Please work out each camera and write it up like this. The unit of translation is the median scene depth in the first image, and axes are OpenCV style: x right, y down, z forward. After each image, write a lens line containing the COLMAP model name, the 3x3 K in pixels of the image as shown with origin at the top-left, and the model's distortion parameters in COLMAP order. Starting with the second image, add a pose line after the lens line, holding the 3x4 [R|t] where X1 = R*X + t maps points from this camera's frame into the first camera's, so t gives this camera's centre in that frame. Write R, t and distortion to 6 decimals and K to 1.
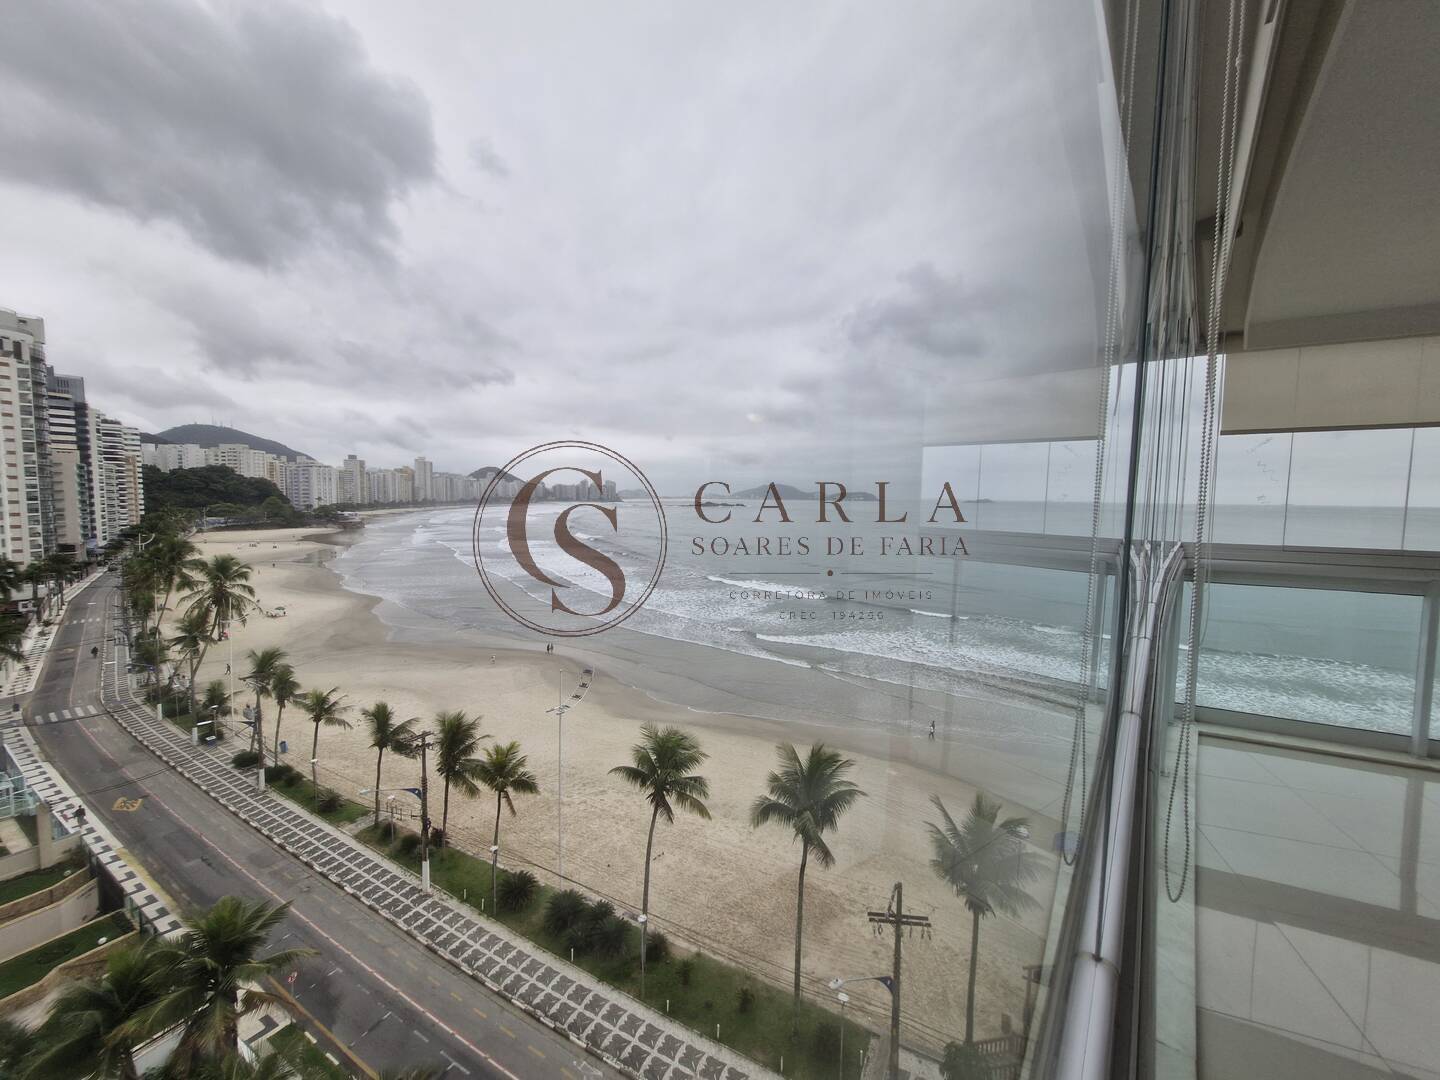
lens RADIAL K [[565.7, 0, 718.6], [0, 565.7, 537.5], [0, 0, 1]] dist [0.000938, 0.000415]
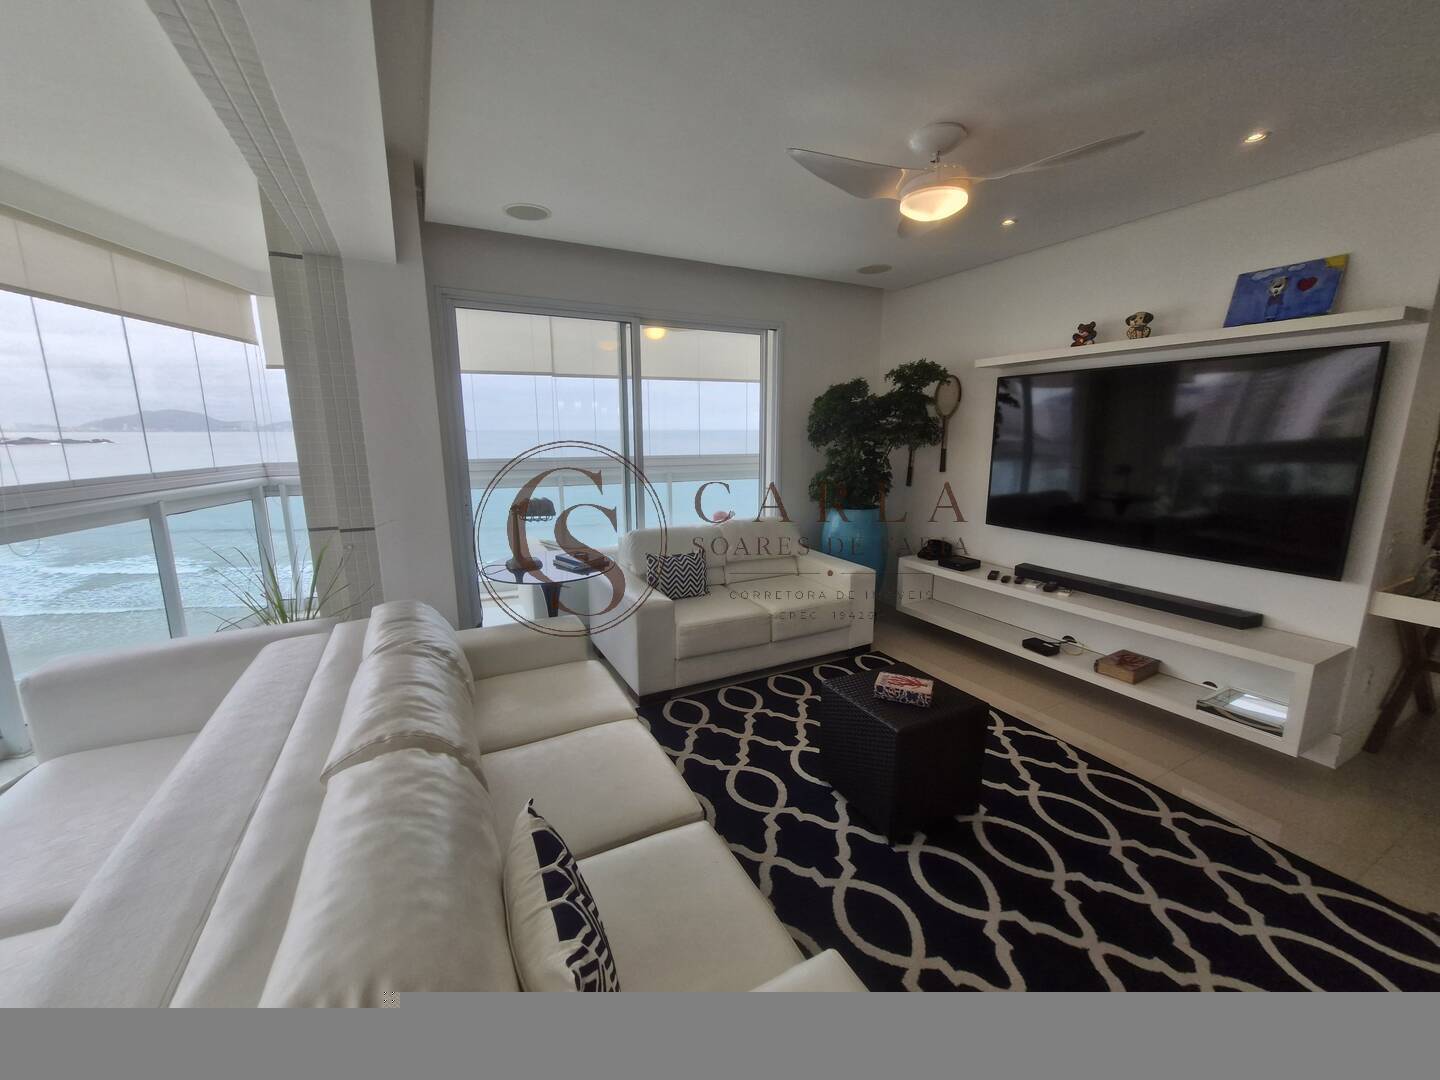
lens RADIAL K [[565.7, 0, 717.7], [0, 565.7, 537.1], [0, 0, 1]] dist [0.000938, 0.000415]
pose [[0.655045, -0.155842, 0.739344, 0.034509], [0.064839, 0.986483, 0.150489, 0.002746], [-0.752803, -0.050638, 0.656295, -0.028683]]
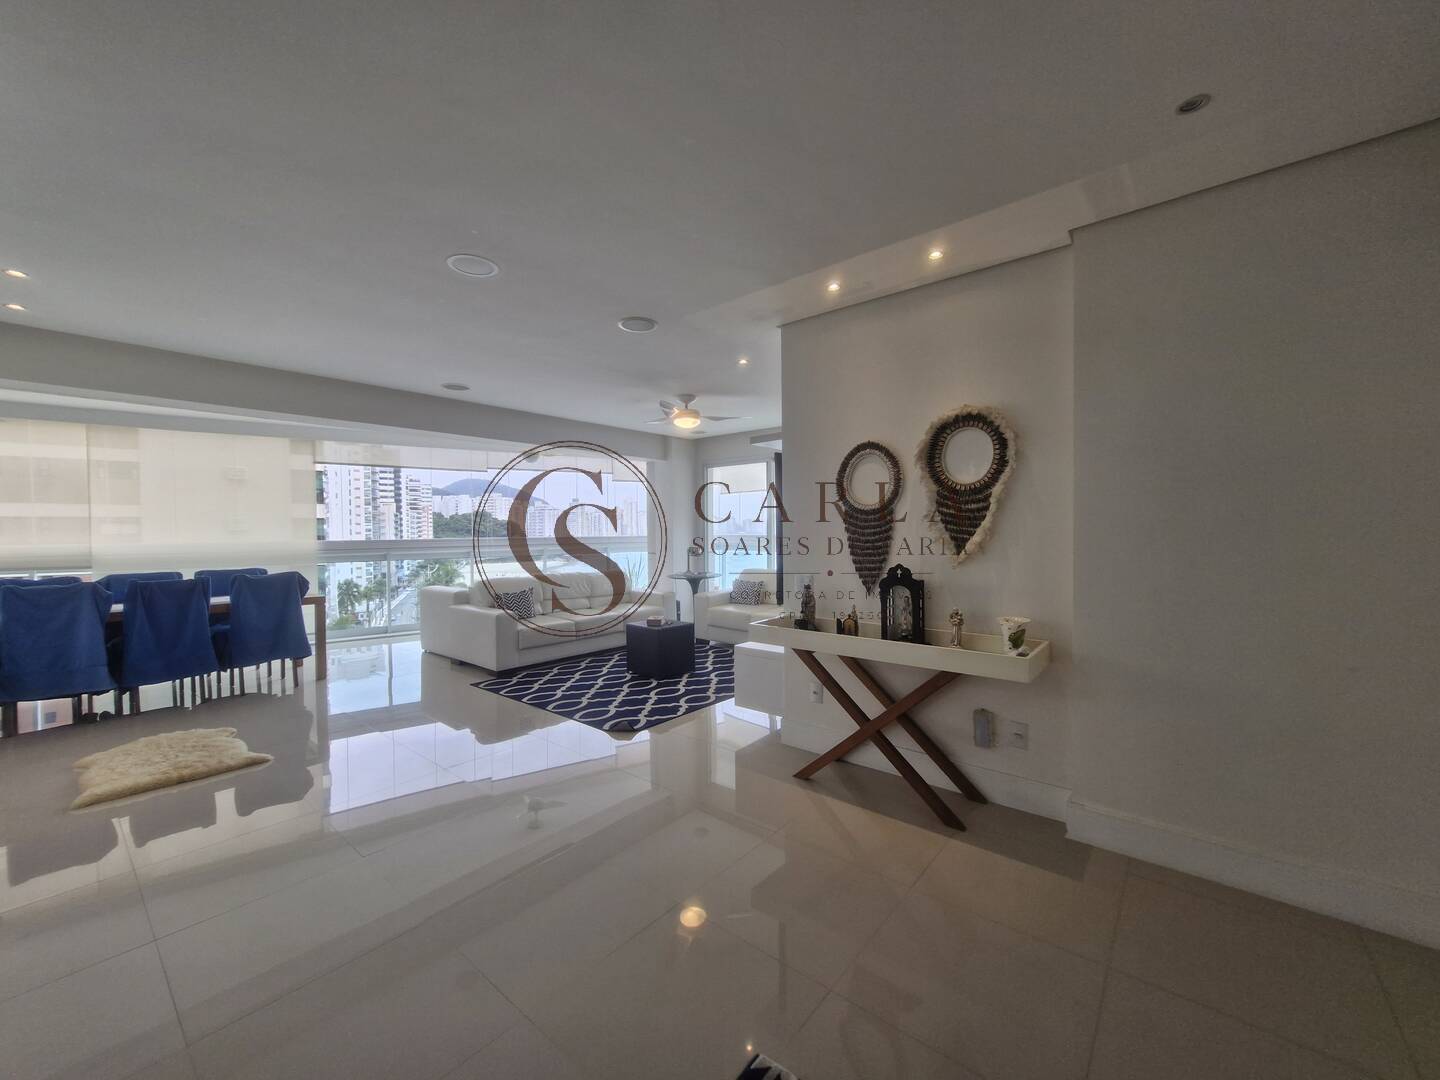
lens RADIAL K [[565.7, 0, 726.3], [0, 565.7, 545.7], [0, 0, 1]] dist [0.000938, 0.000415]
pose [[0.951042, -0.010217, -0.308892, 0.104517], [-0.003435, 0.999042, -0.043622, 0.010924], [0.309042, 0.042547, 0.950096, -0.093647]]
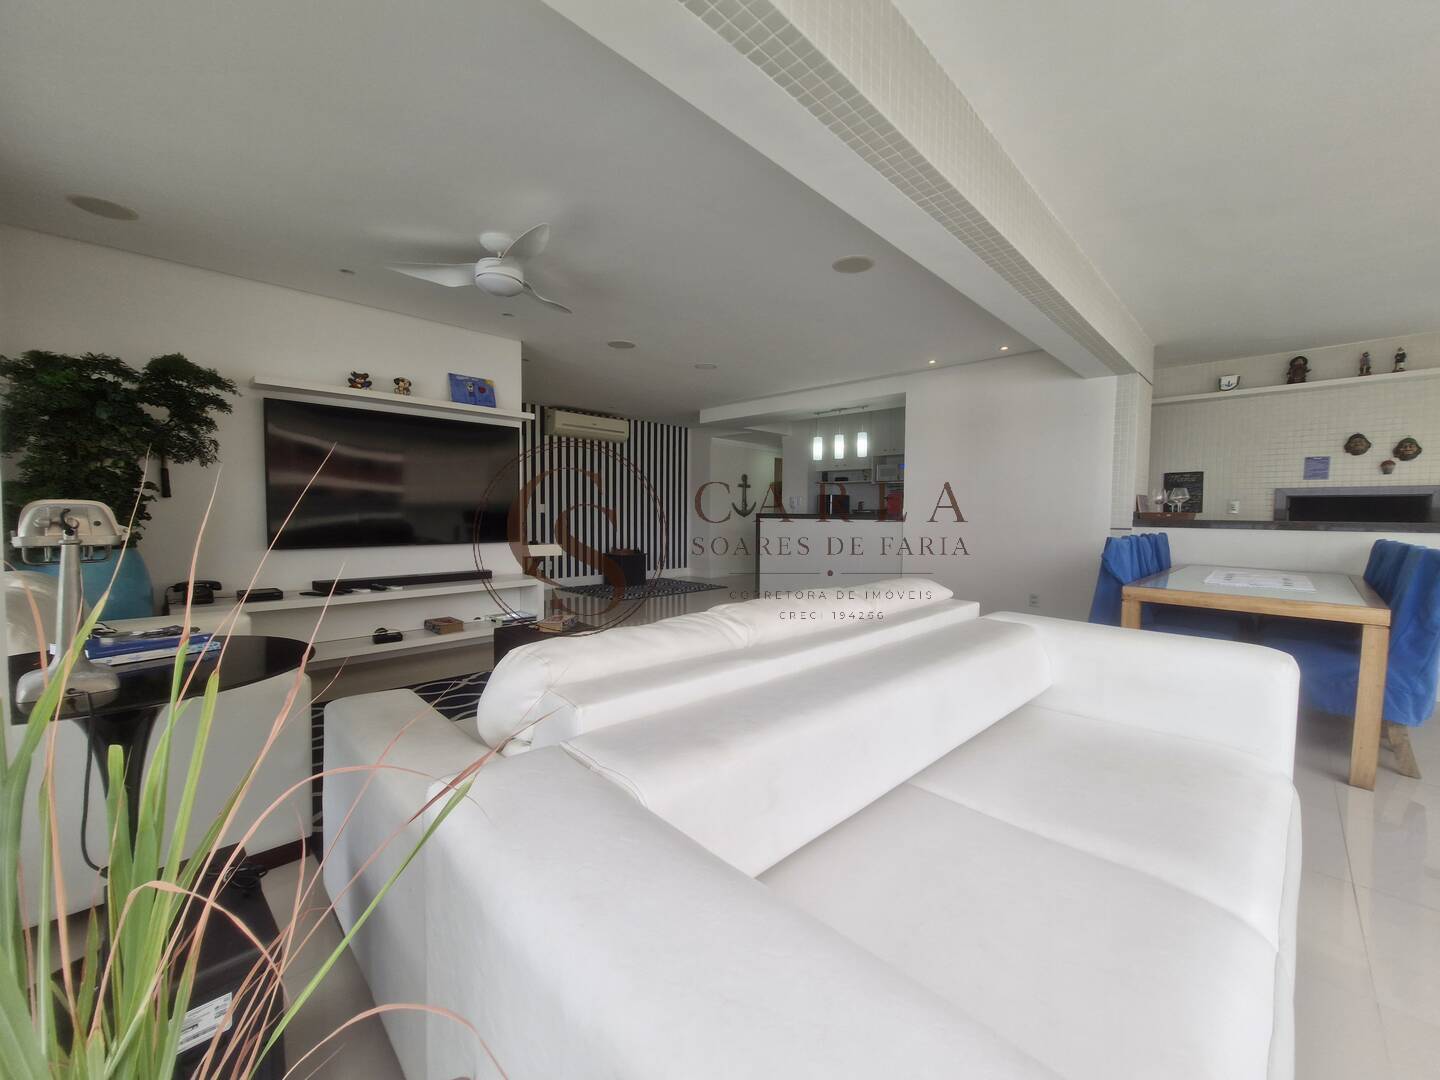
lens RADIAL K [[565.7, 0, 718.7], [0, 565.7, 534.9], [0, 0, 1]] dist [0.000938, 0.000415]
pose [[-0.916336, -0.036132, 0.398778, 0.034190], [0.008833, 0.993854, 0.110347, 0.005047], [-0.400314, 0.104638, -0.910384, 0.025384]]
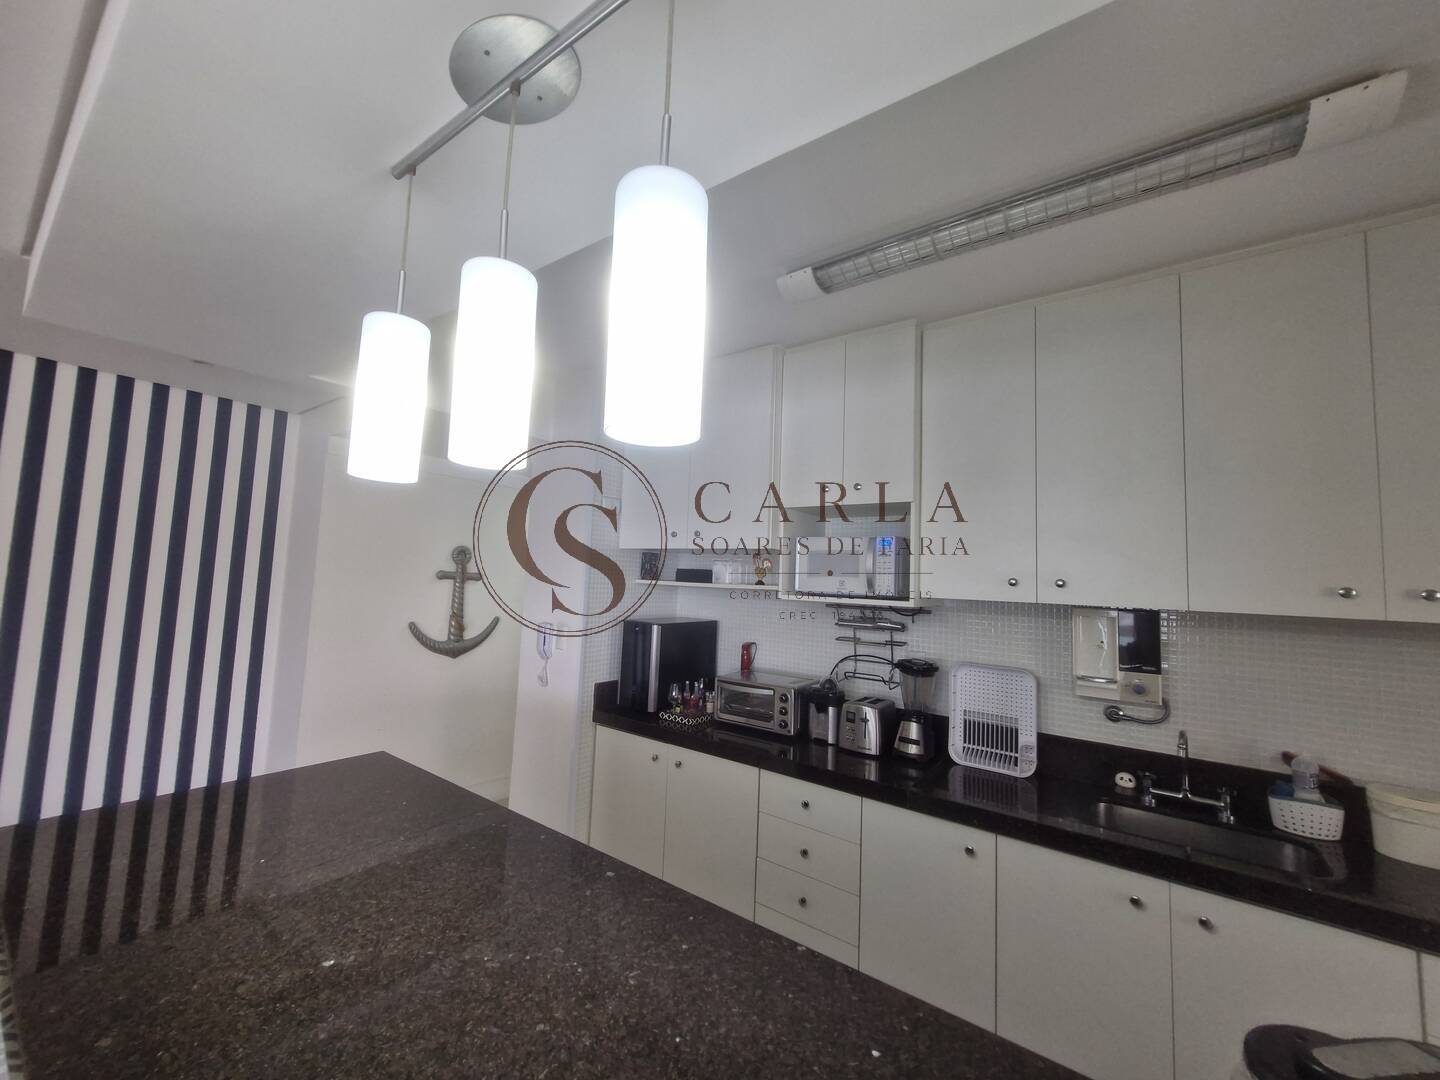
lens RADIAL K [[565.7, 0, 726.5], [0, 565.7, 536.7], [0, 0, 1]] dist [0.000938, 0.000415]
pose [[-0.963049, -0.035694, 0.266951, 0.048654], [-0.040638, 0.999089, -0.013019, 0.004357], [-0.266244, -0.023386, -0.963622, -0.077154]]
